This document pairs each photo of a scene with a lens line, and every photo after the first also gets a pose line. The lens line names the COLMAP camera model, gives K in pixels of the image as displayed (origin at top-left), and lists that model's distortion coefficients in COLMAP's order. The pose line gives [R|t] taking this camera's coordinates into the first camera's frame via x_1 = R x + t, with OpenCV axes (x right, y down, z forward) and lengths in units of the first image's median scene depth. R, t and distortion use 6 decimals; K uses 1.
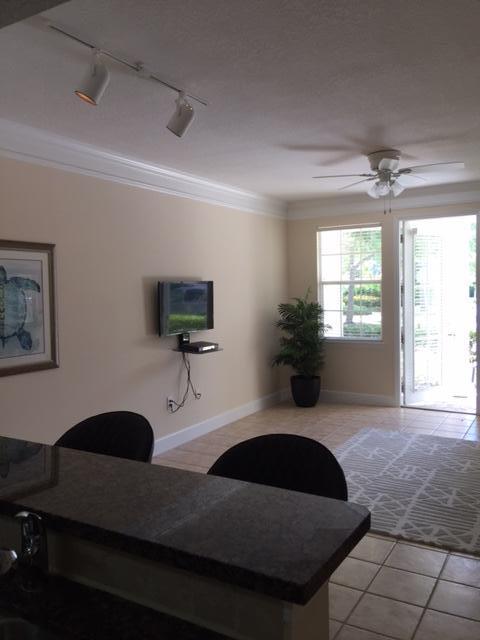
lens RADIAL K [[548.6, 0, 242.2], [0, 548.6, 319.8], [0, 0, 1]] dist [0.052005, -0.012259]
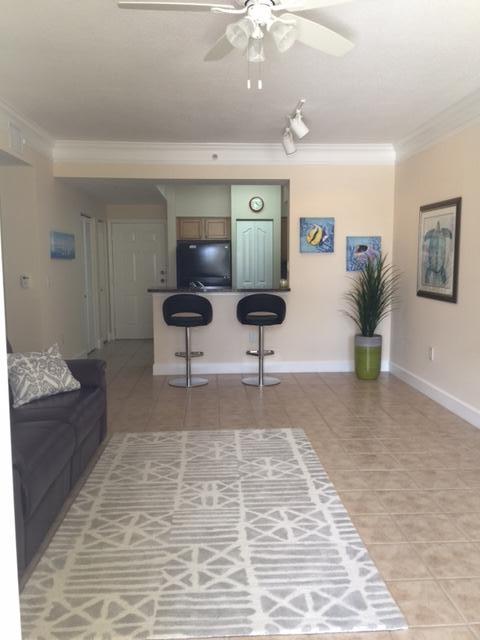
lens RADIAL K [[548.6, 0, 242.2], [0, 548.6, 319.2], [0, 0, 1]] dist [0.052005, -0.012259]
pose [[-0.836657, 0.075132, -0.542550, 0.692300], [-0.019671, 0.985787, 0.166845, -0.067525], [0.547374, 0.150265, -0.823288, 1.727521]]
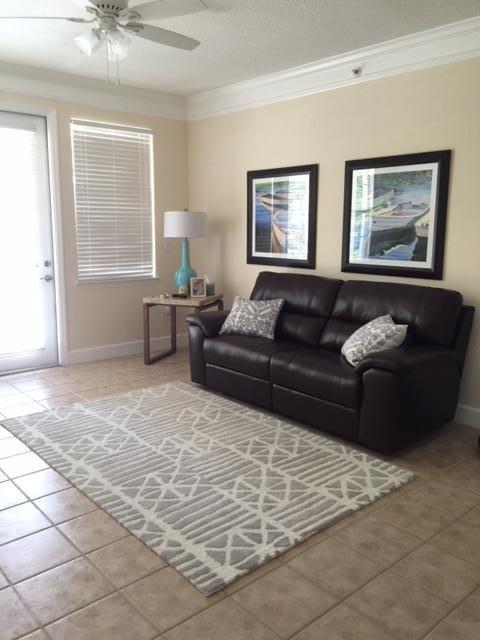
lens RADIAL K [[548.6, 0, 252.3], [0, 548.6, 309.3], [0, 0, 1]] dist [0.052005, -0.012259]
pose [[0.314010, -0.129338, 0.940569, -0.402091], [0.045823, 0.991587, 0.121056, 0.001446], [-0.948313, 0.005087, 0.317295, 0.739865]]
